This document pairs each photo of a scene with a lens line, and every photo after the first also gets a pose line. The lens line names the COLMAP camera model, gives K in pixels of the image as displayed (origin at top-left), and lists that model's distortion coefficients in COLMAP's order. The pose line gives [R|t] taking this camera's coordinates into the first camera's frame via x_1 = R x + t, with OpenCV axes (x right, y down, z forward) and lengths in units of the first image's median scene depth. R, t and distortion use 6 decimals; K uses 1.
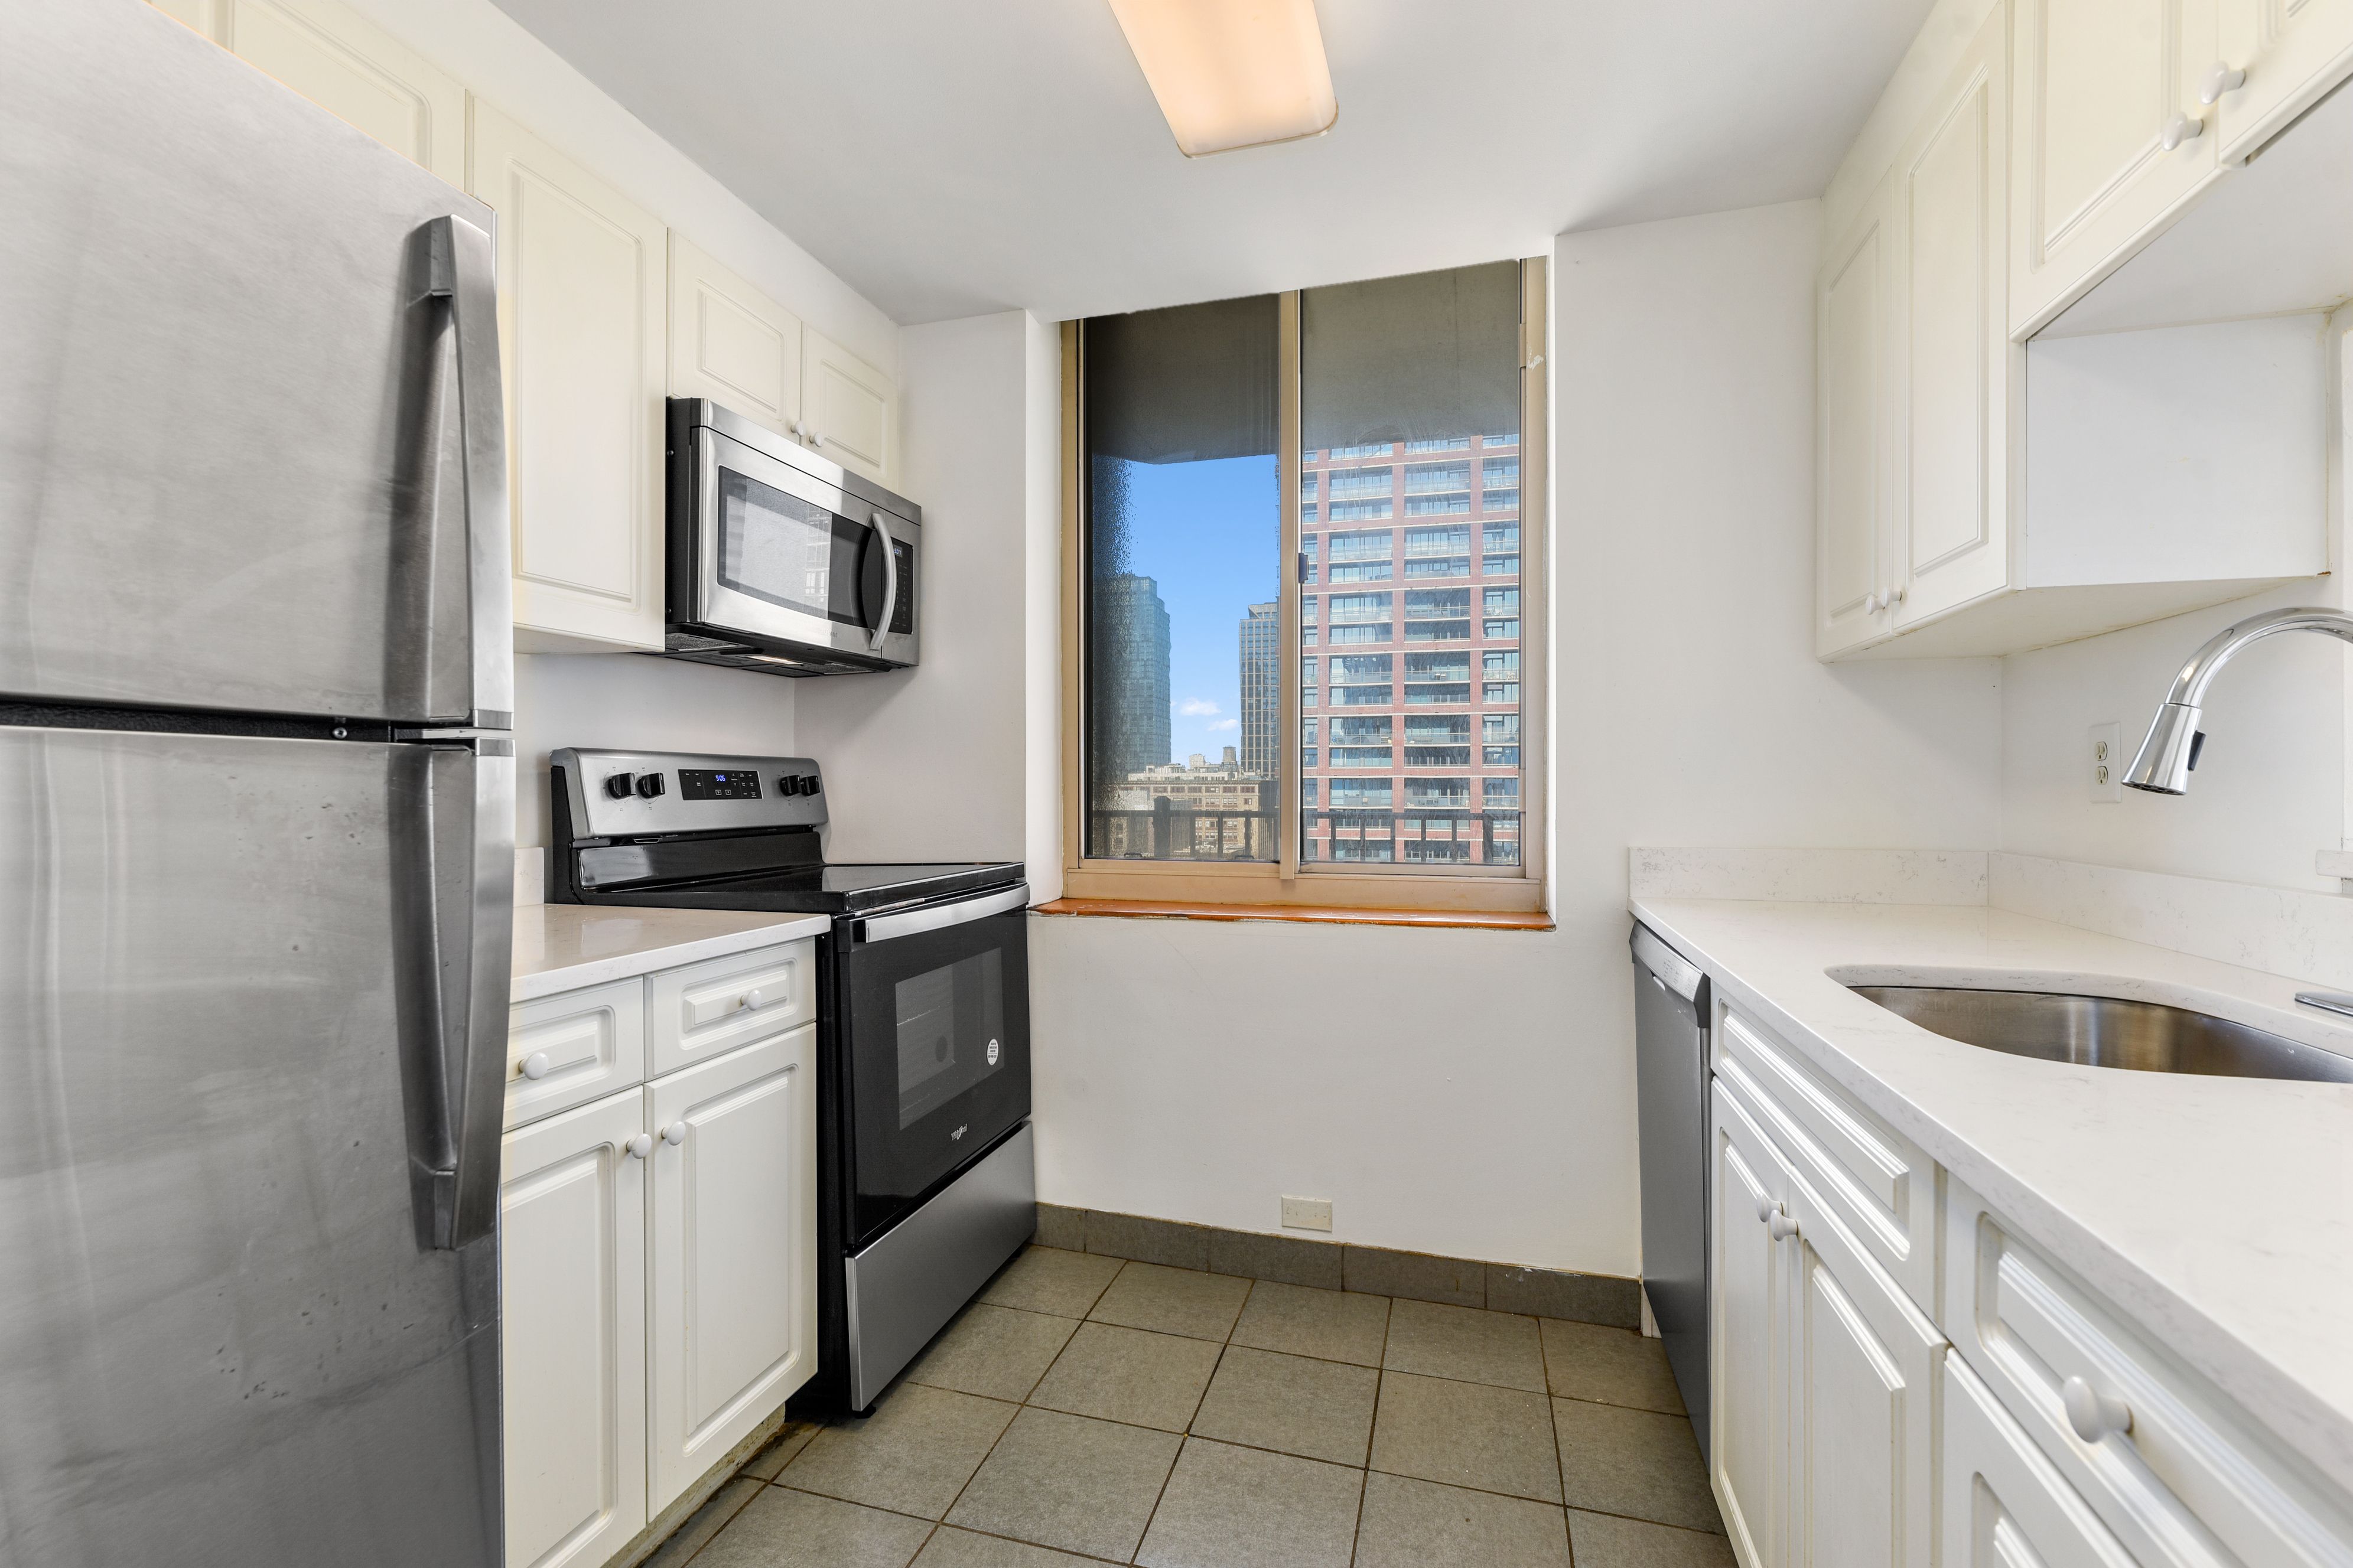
lens RADIAL K [[1018.4, 0, 1176.9], [0, 1018.4, 793.4], [0, 0, 1]] dist [0.002170, -0.005193]
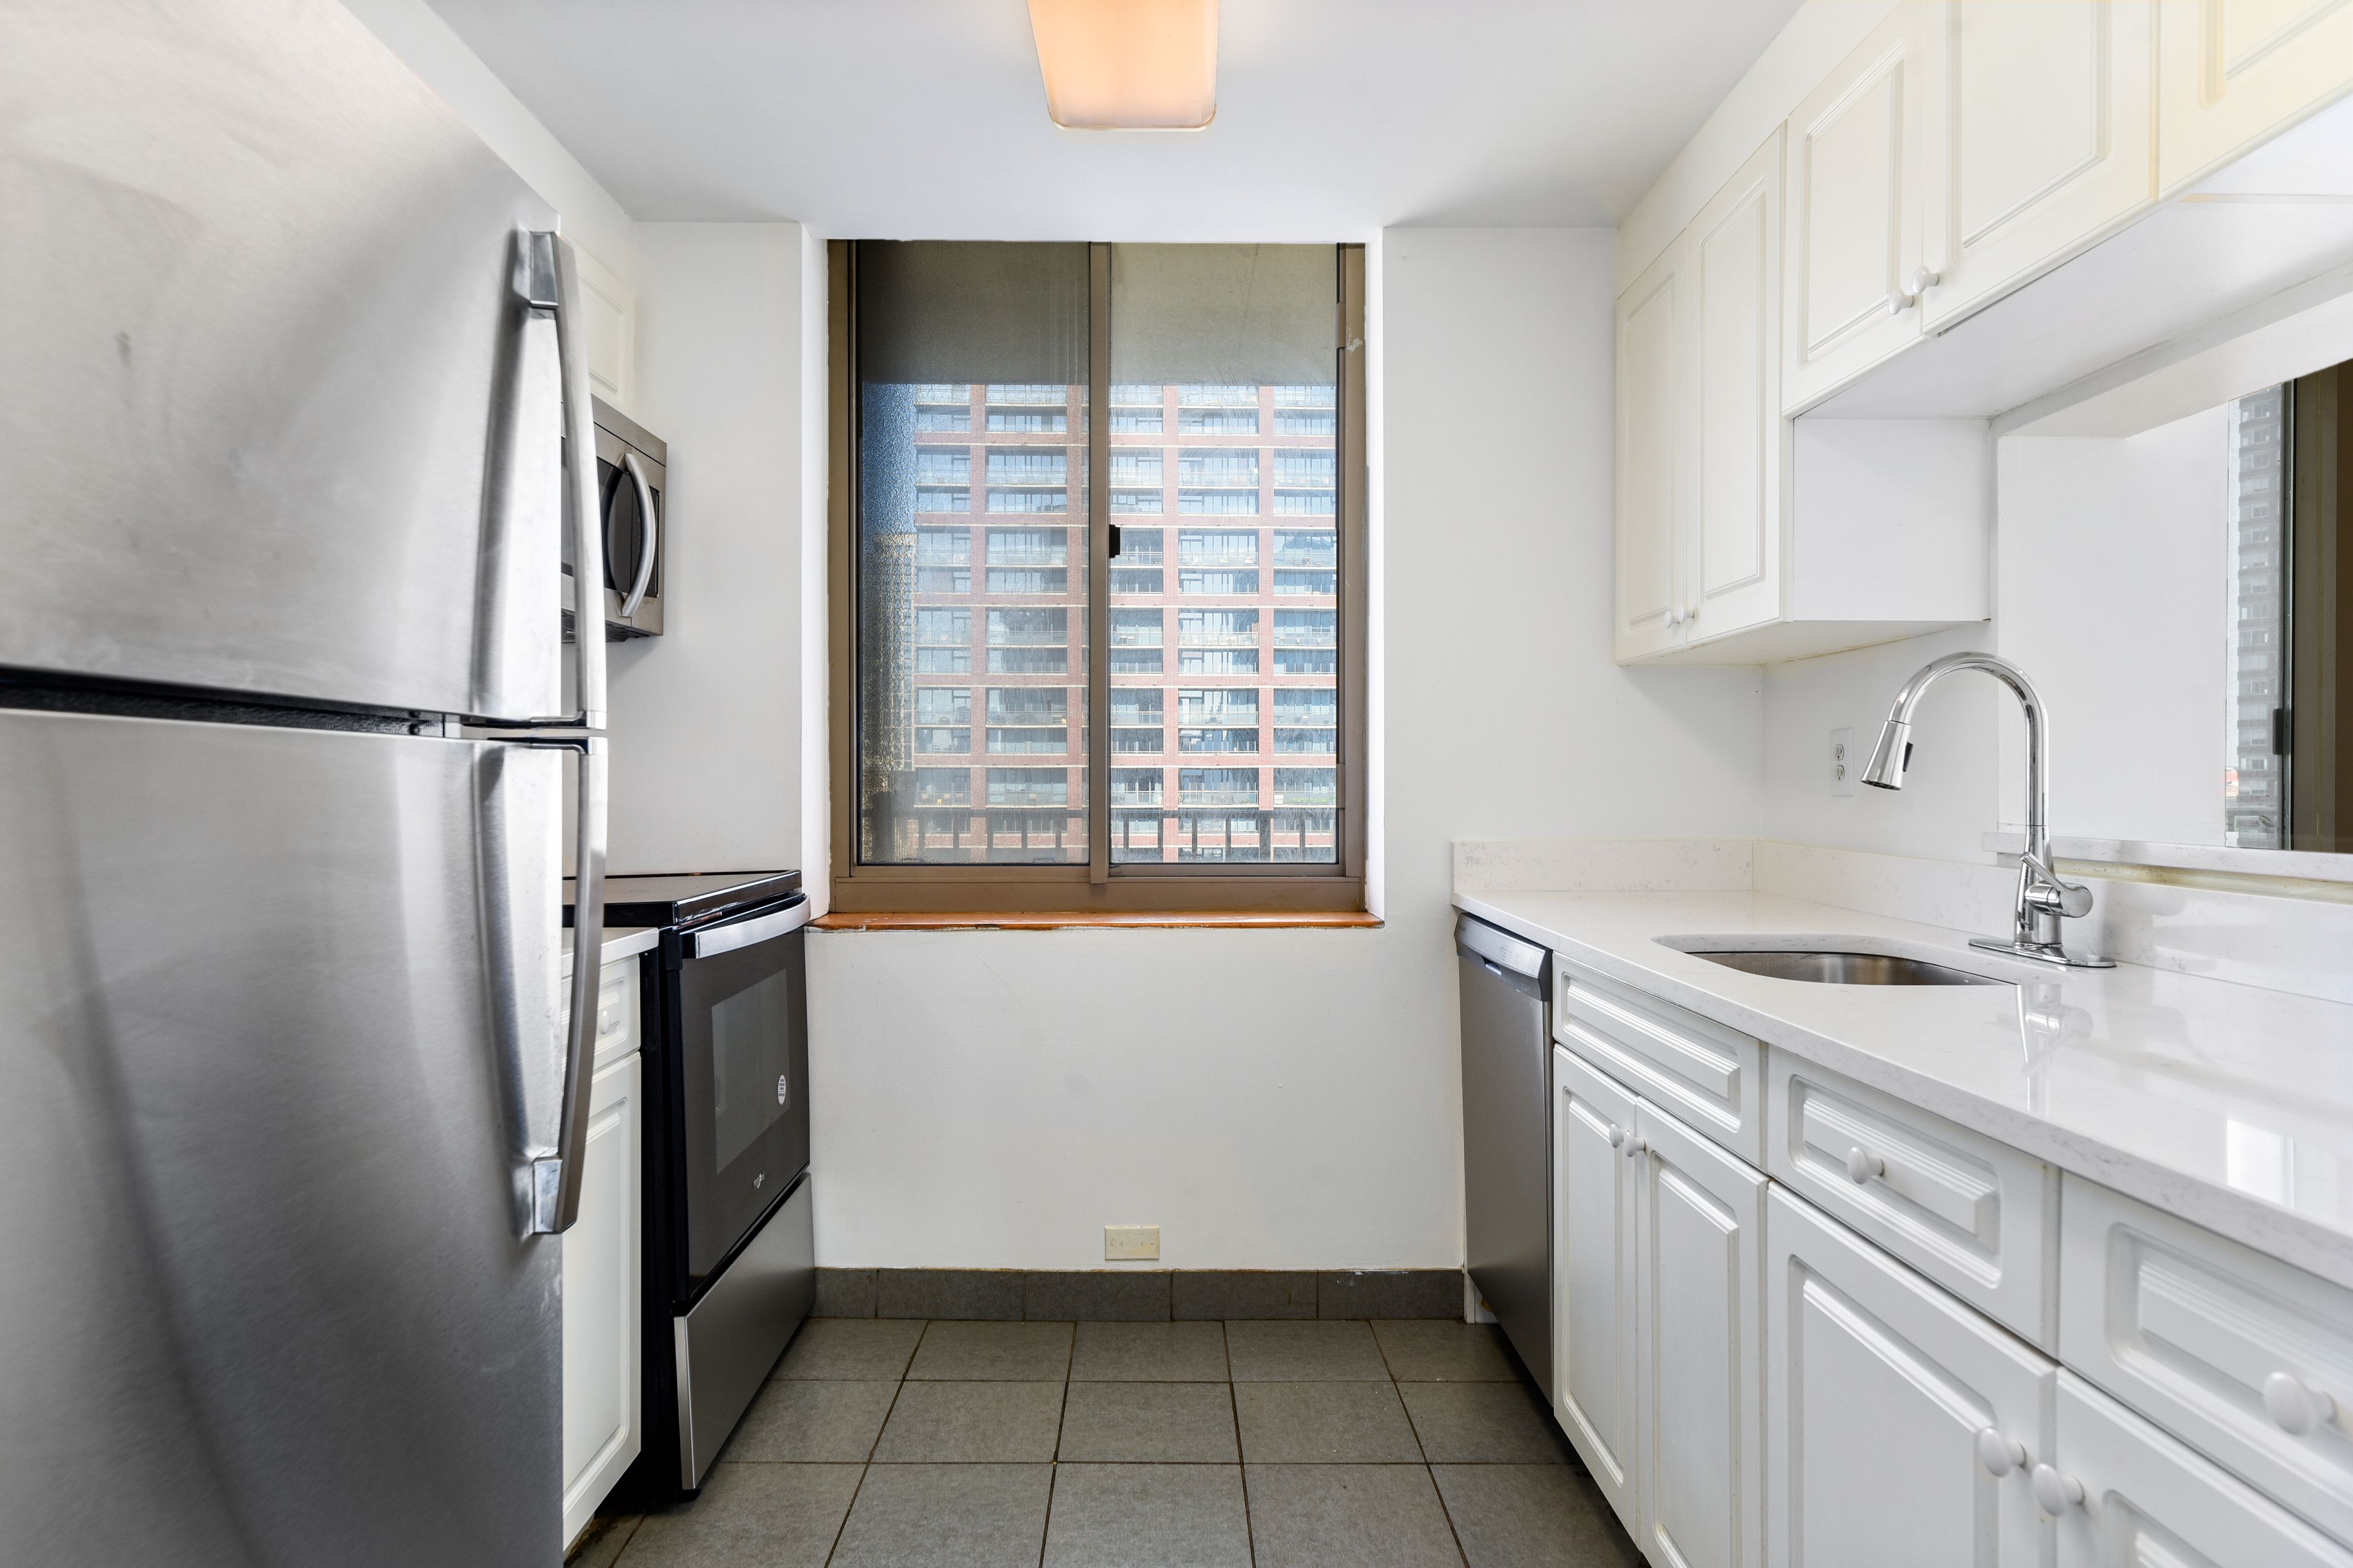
lens RADIAL K [[1342.2, 0, 1176.5], [0, 1342.2, 784.0], [0, 0, 1]] dist [0.004369, 0.000198]
pose [[0.957561, -0.000189, 0.288230, -0.197956], [0.001054, 0.999995, -0.002845, -0.001142], [-0.288228, 0.003028, 0.957557, -0.193133]]
